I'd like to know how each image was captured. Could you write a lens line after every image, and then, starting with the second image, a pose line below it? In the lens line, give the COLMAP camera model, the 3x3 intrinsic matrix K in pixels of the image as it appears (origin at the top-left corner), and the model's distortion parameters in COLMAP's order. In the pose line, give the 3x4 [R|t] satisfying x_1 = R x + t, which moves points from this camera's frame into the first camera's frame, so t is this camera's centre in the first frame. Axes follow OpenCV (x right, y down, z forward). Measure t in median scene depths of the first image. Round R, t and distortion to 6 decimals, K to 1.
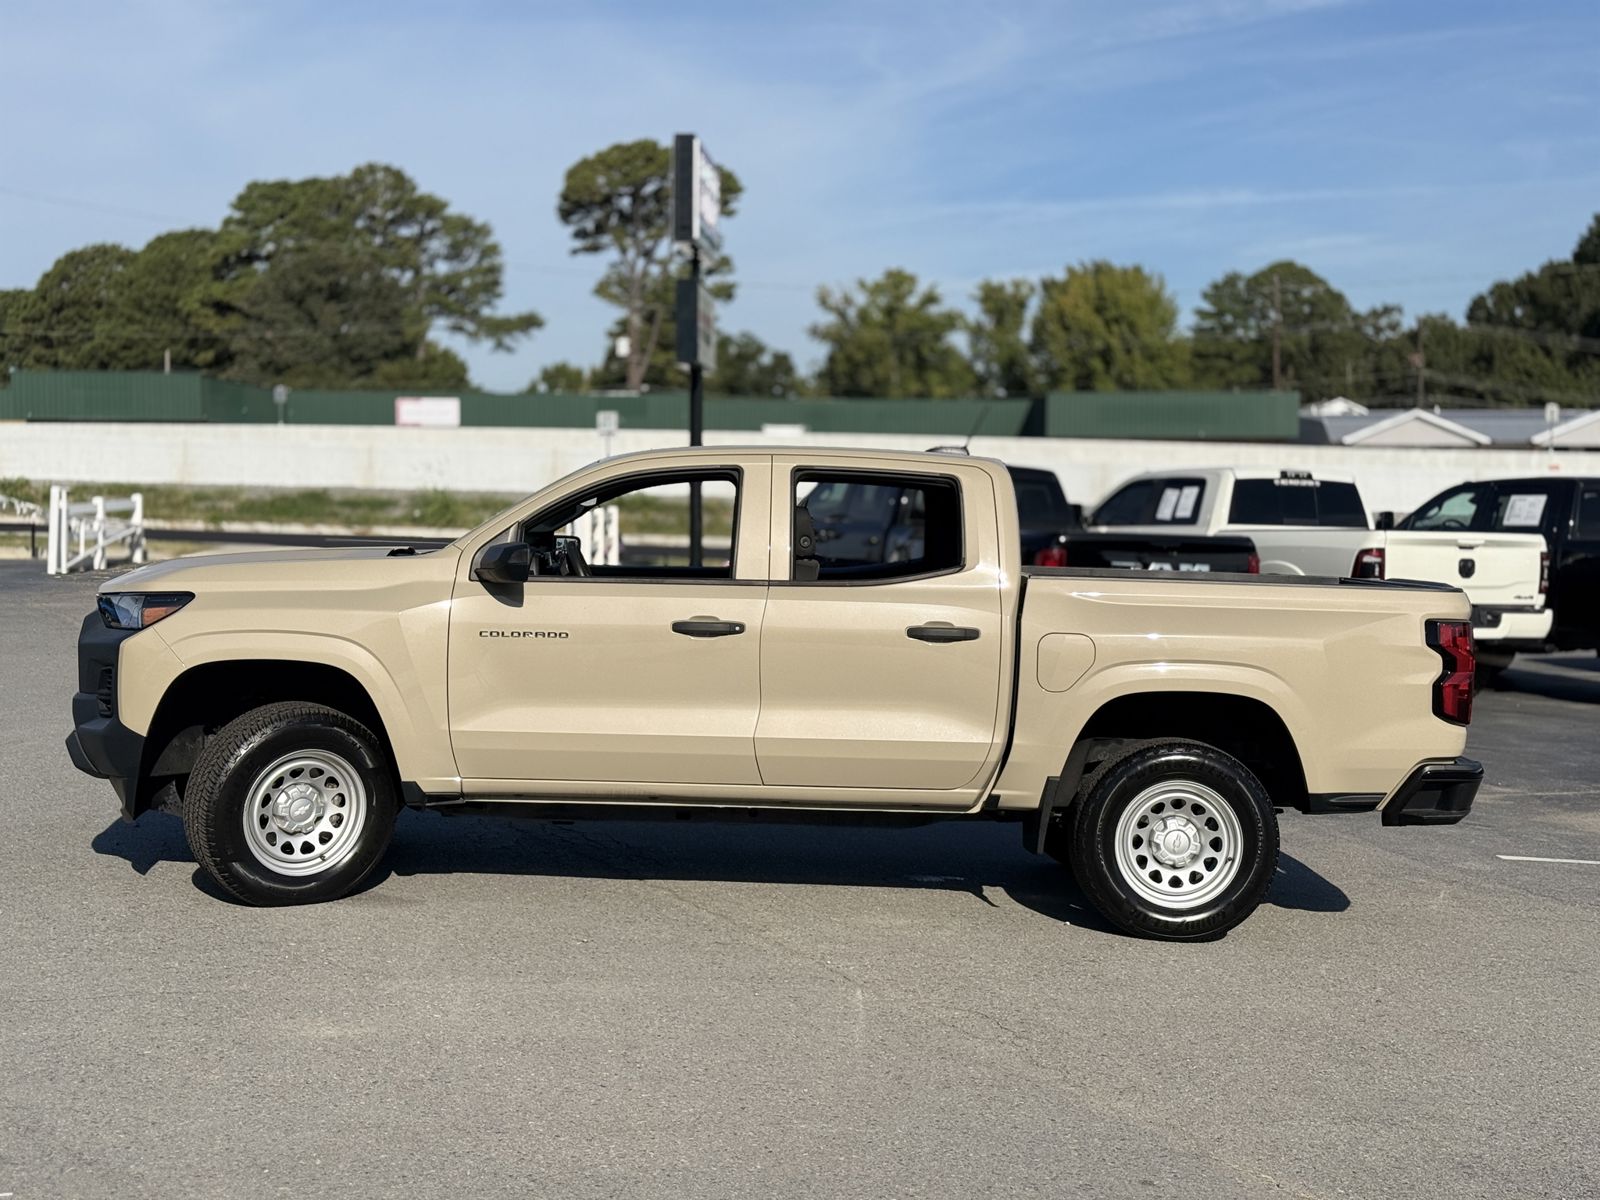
lens RADIAL K [[2225.6, 0, 800.0], [0, 2225.6, 600.0], [0, 0, 1]] dist [0.168746, -0.082972]
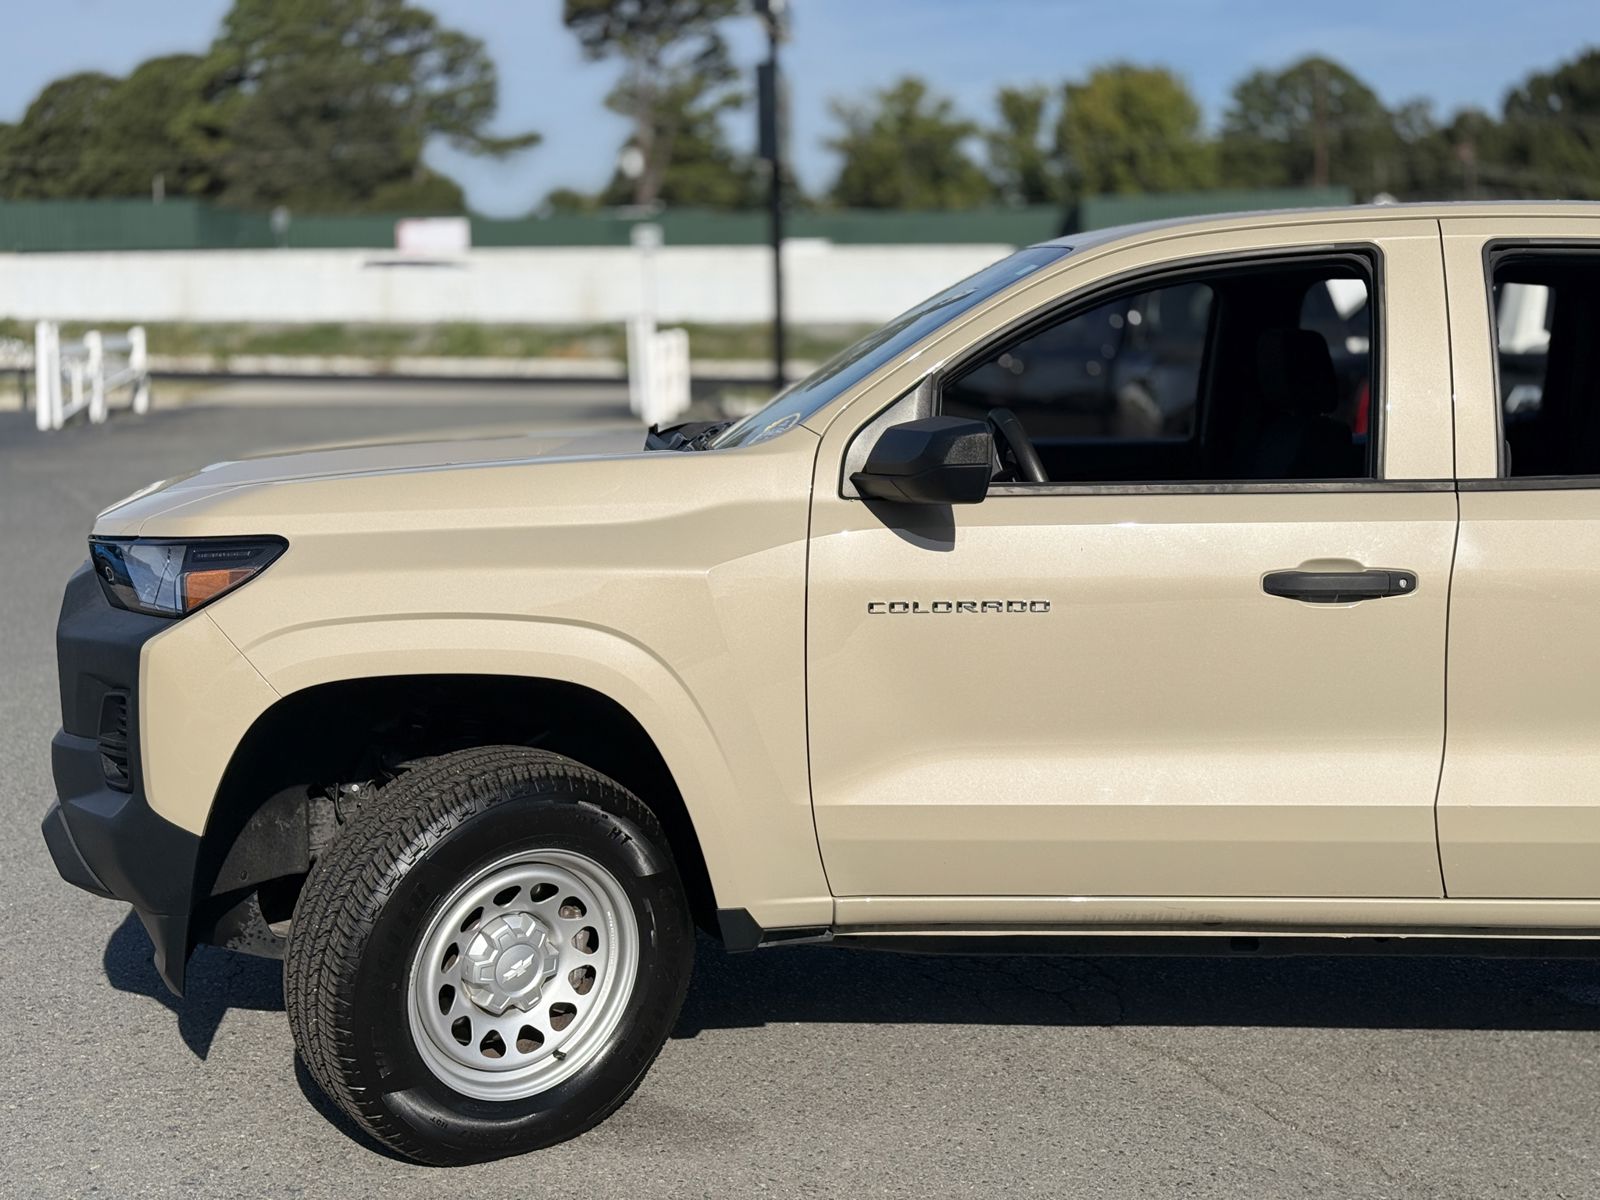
lens RADIAL K [[2262.0, 0, 800.0], [0, 2262.0, 600.0], [0, 0, 1]] dist [0.213626, -0.511930]
pose [[0.999688, -0.023749, -0.007739, -0.150728], [0.024275, 0.996729, 0.077080, -0.024372], [0.005883, -0.077243, 0.996995, 0.494647]]
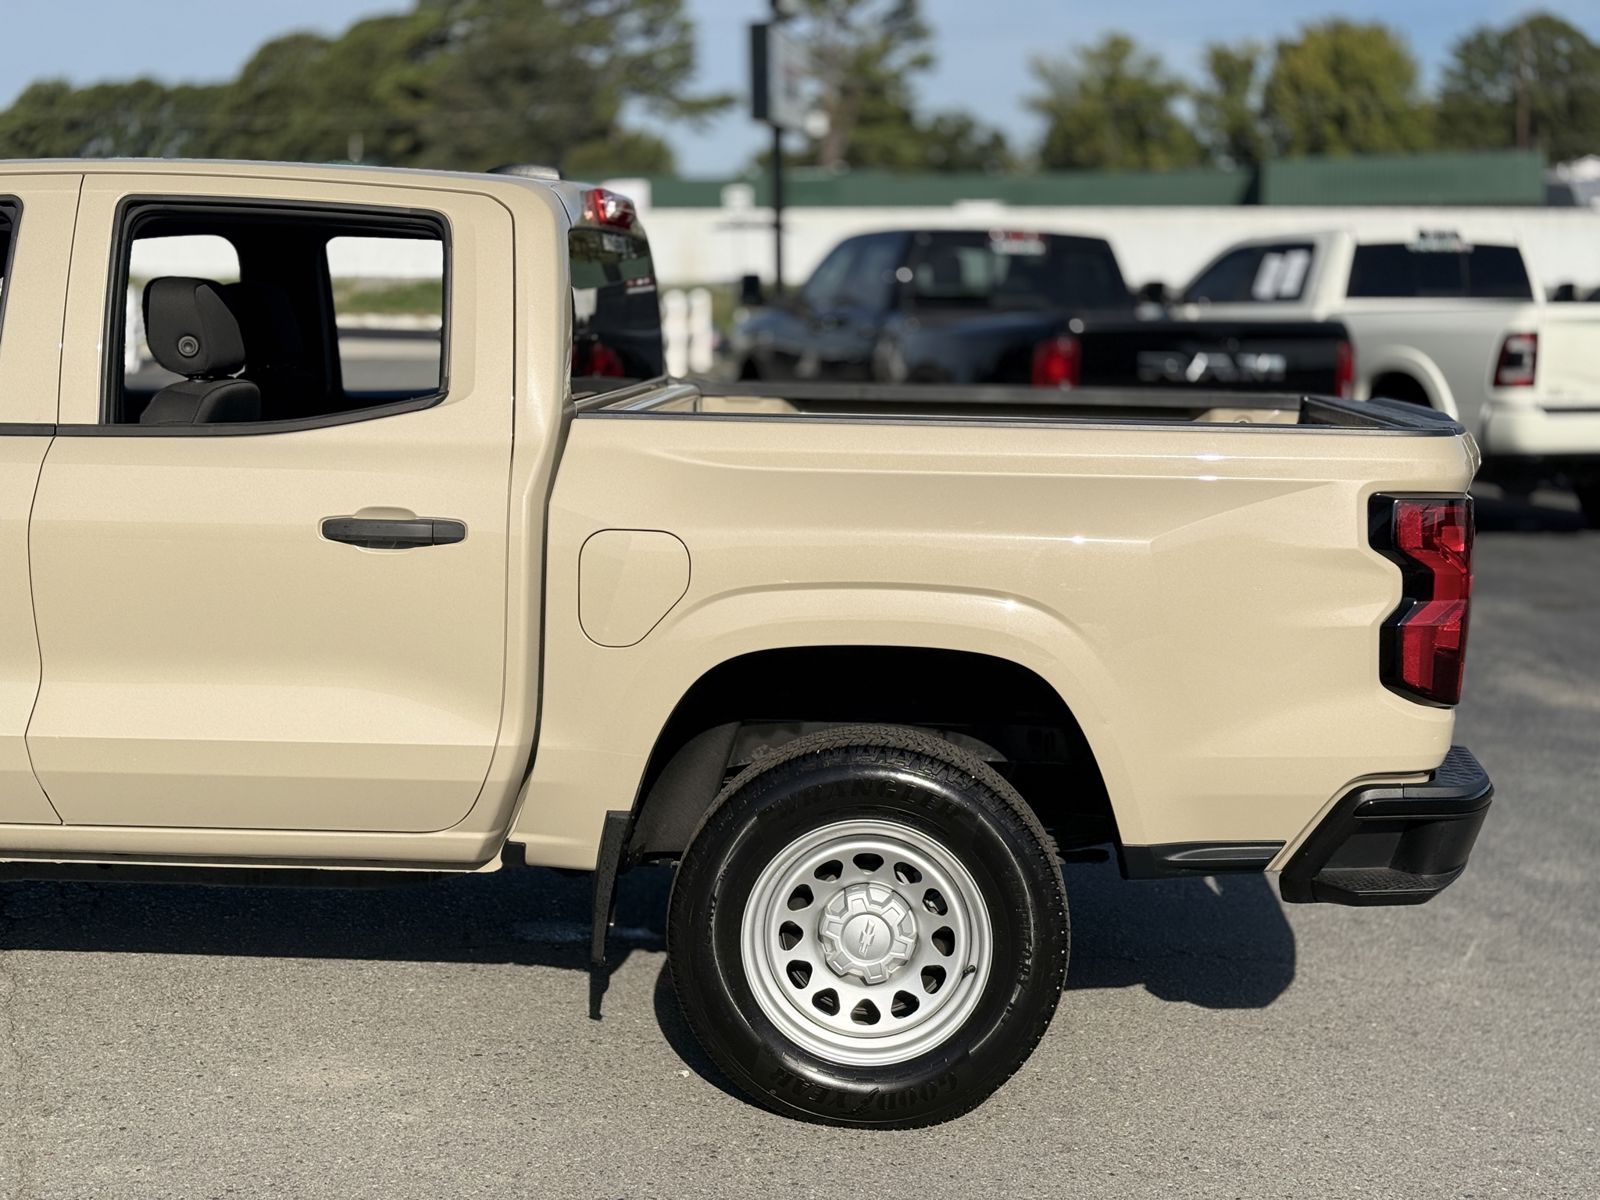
lens RADIAL K [[2262.0, 0, 800.0], [0, 2262.0, 600.0], [0, 0, 1]] dist [0.213626, -0.511930]
pose [[0.995442, -0.001608, -0.095356, 0.200579], [0.010409, 0.995716, 0.091879, -0.015271], [0.094800, -0.092452, 0.991194, 0.489615]]
